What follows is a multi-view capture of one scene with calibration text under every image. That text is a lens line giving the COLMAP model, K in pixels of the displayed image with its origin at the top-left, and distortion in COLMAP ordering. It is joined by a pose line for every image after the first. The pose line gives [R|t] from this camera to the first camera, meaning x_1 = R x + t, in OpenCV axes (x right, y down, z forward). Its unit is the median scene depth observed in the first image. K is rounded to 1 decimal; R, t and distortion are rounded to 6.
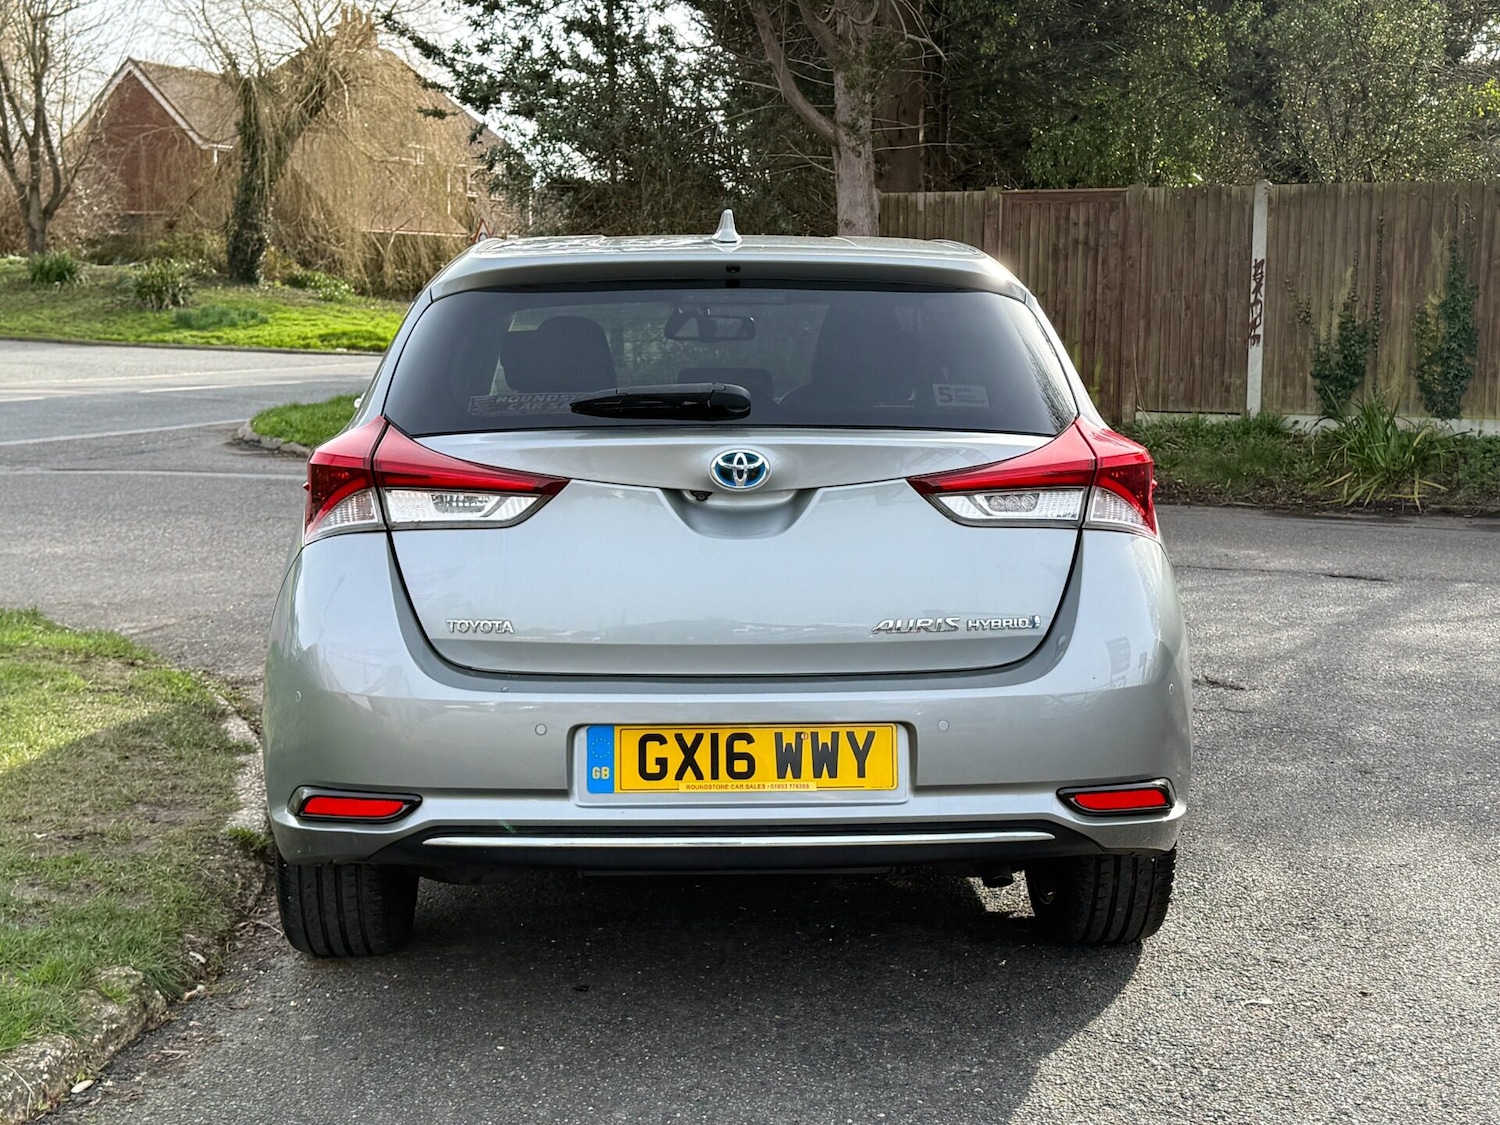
lens RADIAL K [[2068.1, 0, 750.0], [0, 2068.1, 562.5], [0, 0, 1]] dist [0.158045, -0.130048]
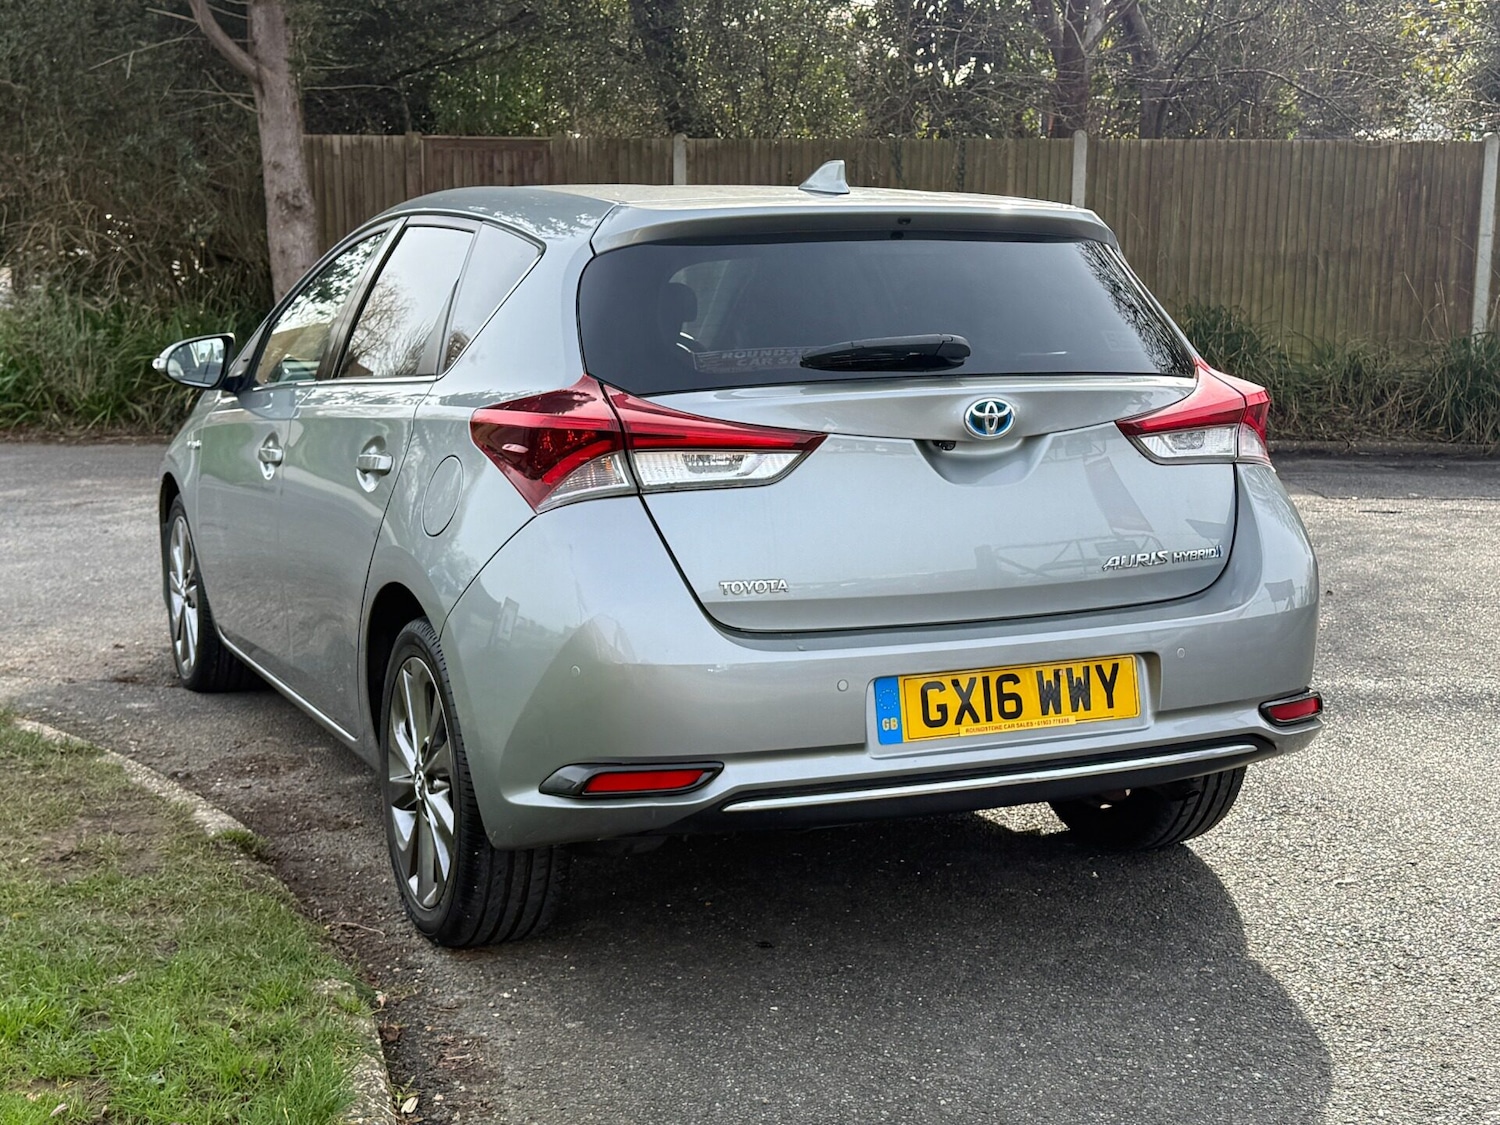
lens RADIAL K [[2068.1, 0, 750.0], [0, 2068.1, 562.5], [0, 0, 1]] dist [0.158045, -0.130048]
pose [[0.929427, -0.057414, 0.364512, -0.485399], [0.048205, 0.998248, 0.034319, -0.014355], [-0.365844, -0.014325, 0.930566, 0.086291]]
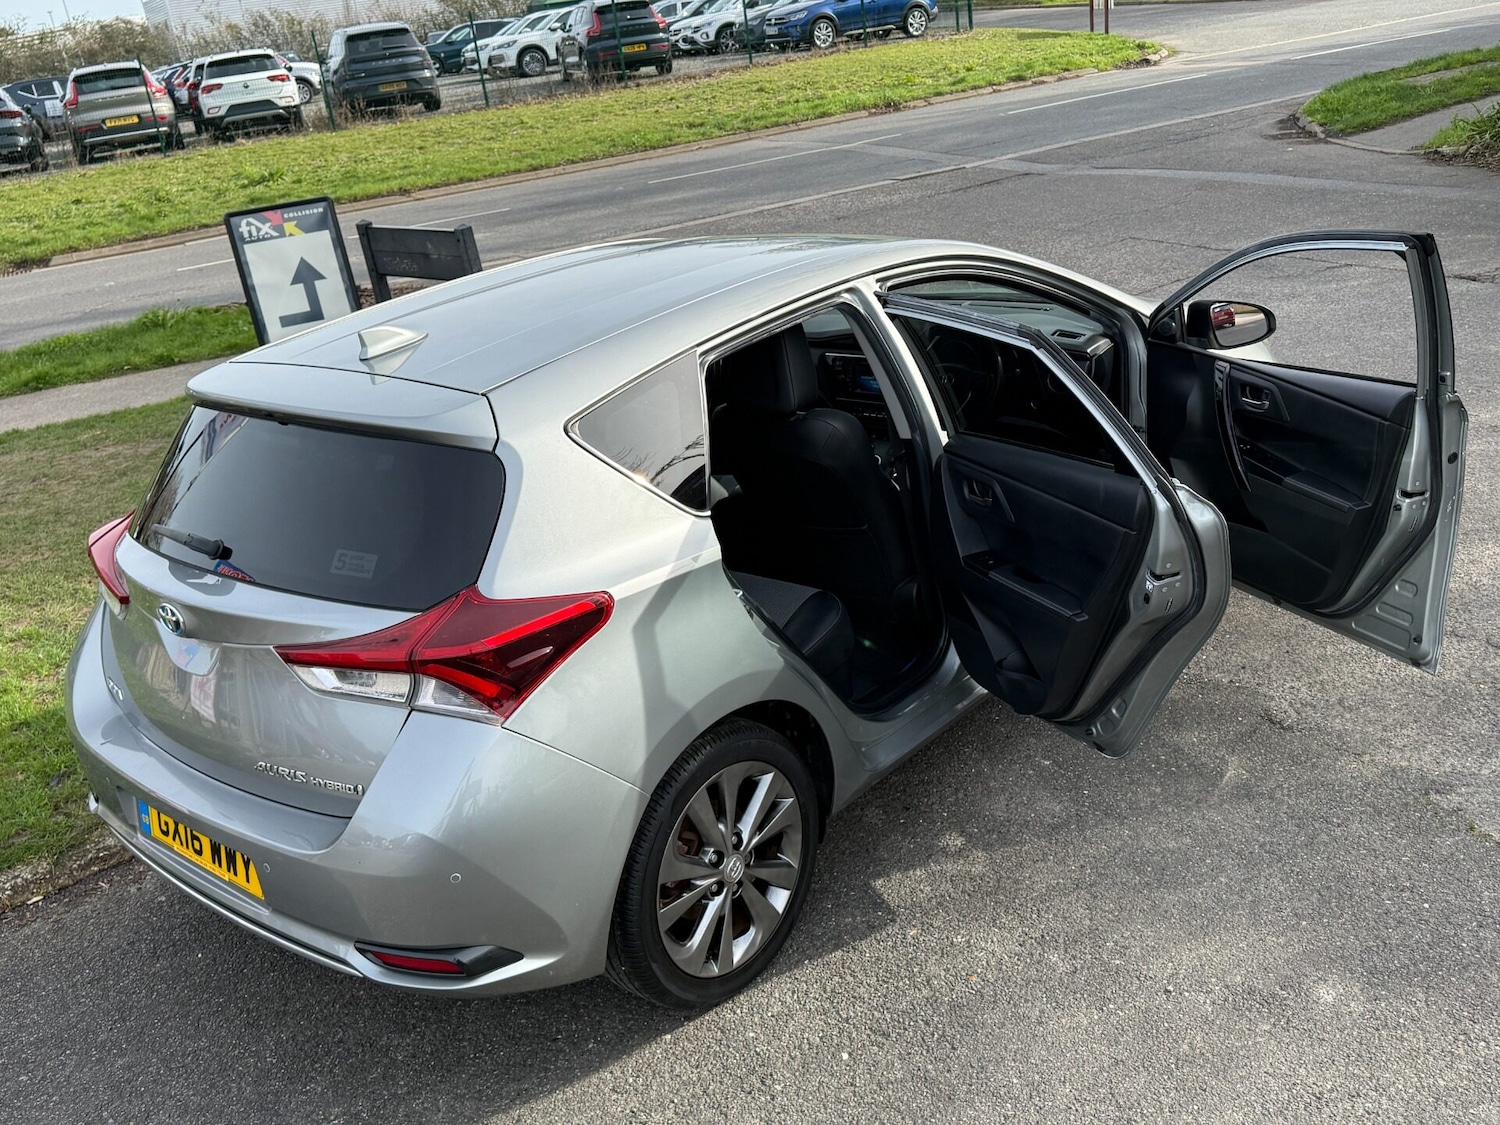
lens RADIAL K [[1375.4, 0, 750.0], [0, 1375.4, 562.5], [0, 0, 1]] dist [0.101815, -0.142081]
pose [[0.724886, 0.167384, -0.668224, 0.764269], [0.039288, 0.958406, 0.282691, -0.288700], [0.687748, -0.231172, 0.688159, 0.669659]]
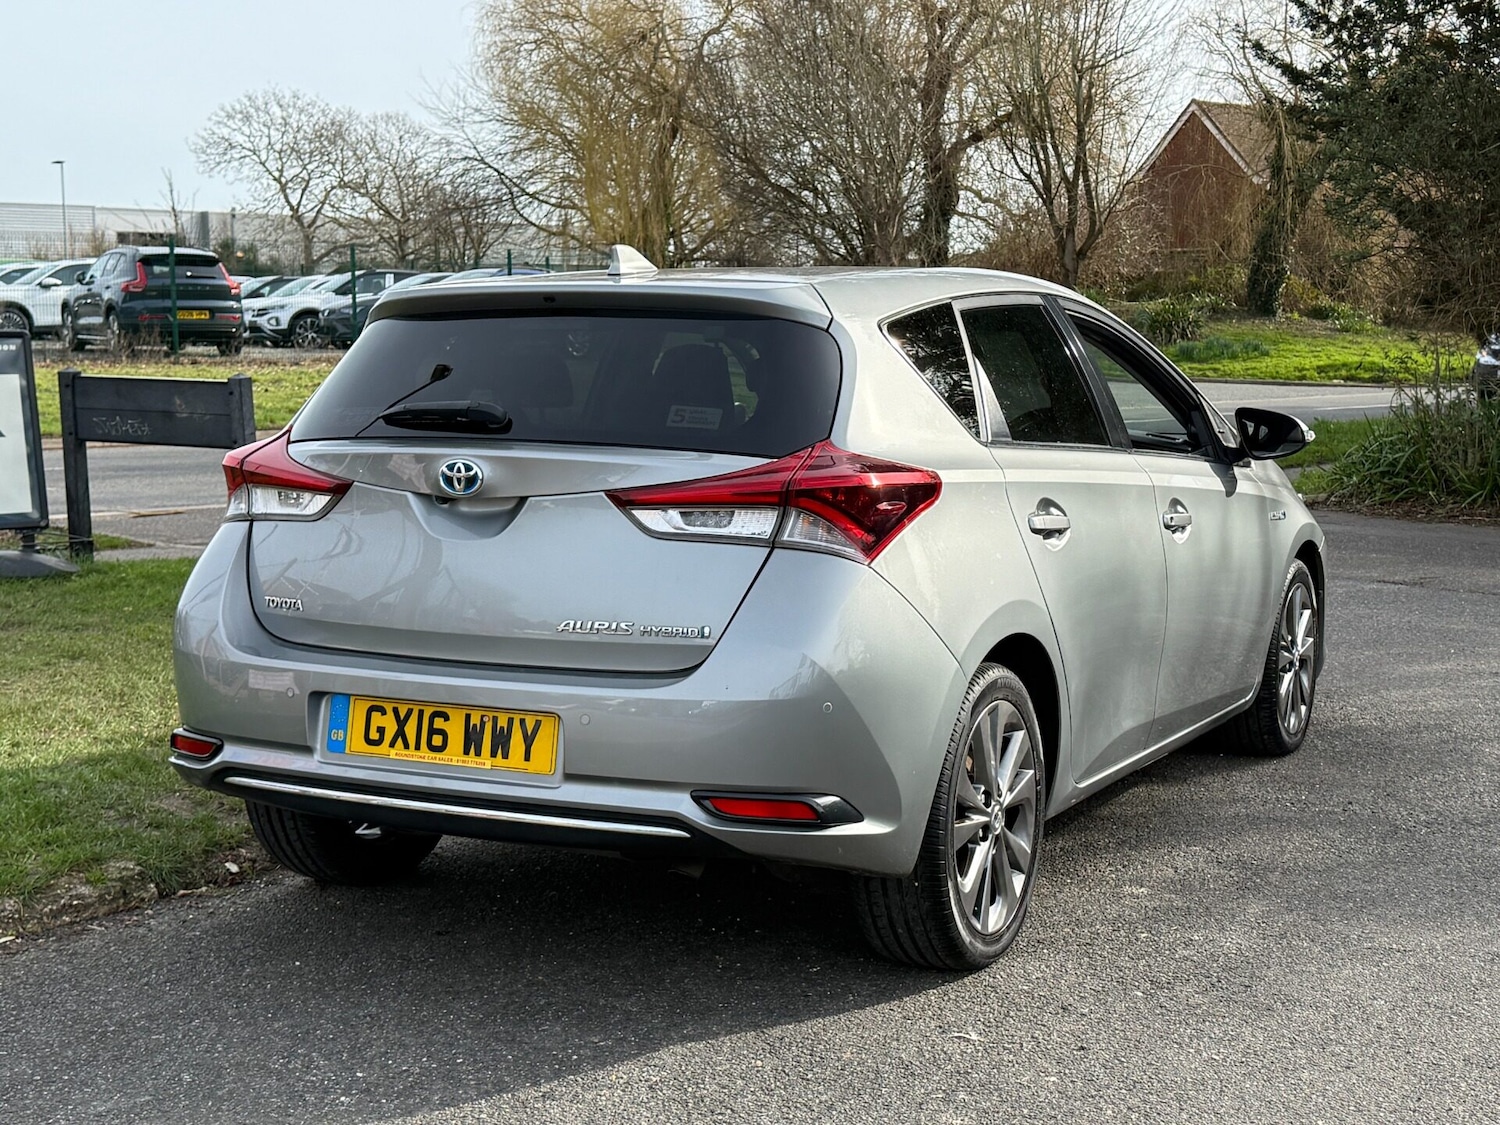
lens RADIAL K [[2068.1, 0, 750.0], [0, 2068.1, 562.5], [0, 0, 1]] dist [0.158045, -0.130048]
pose [[0.868549, 0.051968, -0.492871, 0.679078], [-0.059494, 0.998229, 0.000411, -0.008640], [0.492019, 0.028966, 0.870102, 0.095794]]
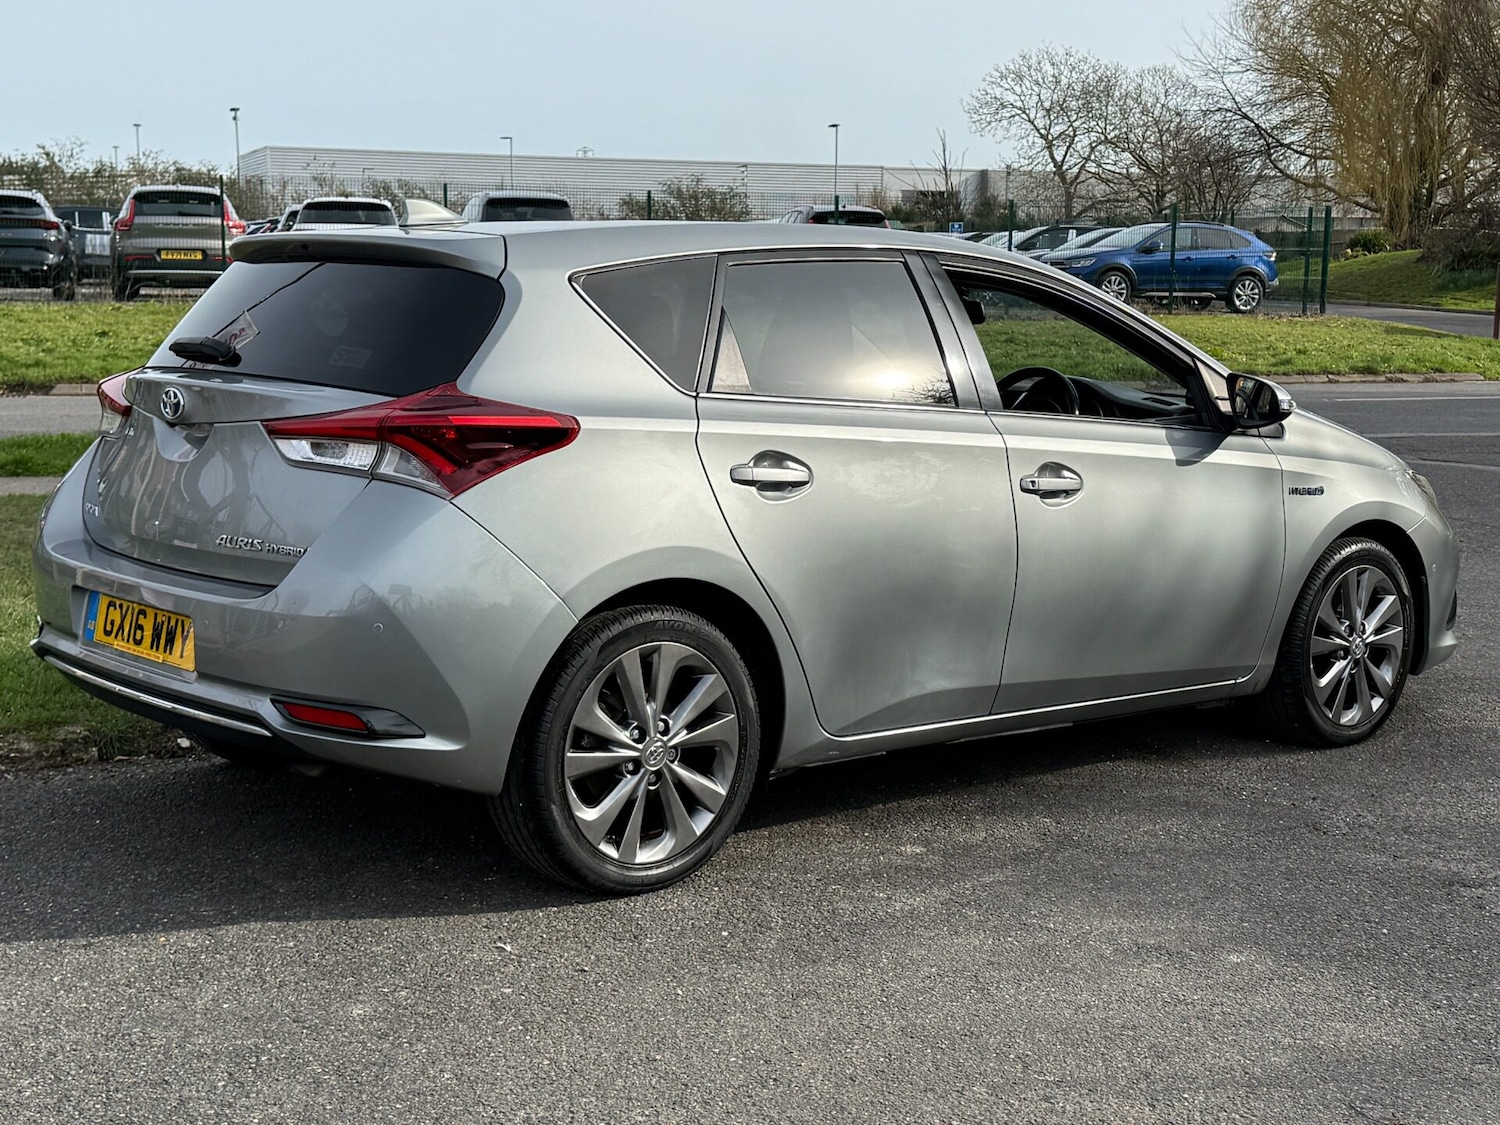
lens RADIAL K [[2068.1, 0, 750.0], [0, 2068.1, 562.5], [0, 0, 1]] dist [0.158045, -0.130048]
pose [[0.626506, 0.112319, -0.771281, 1.195981], [-0.112451, 0.992235, 0.053153, -0.055764], [0.771262, 0.053431, 0.634272, 0.458211]]
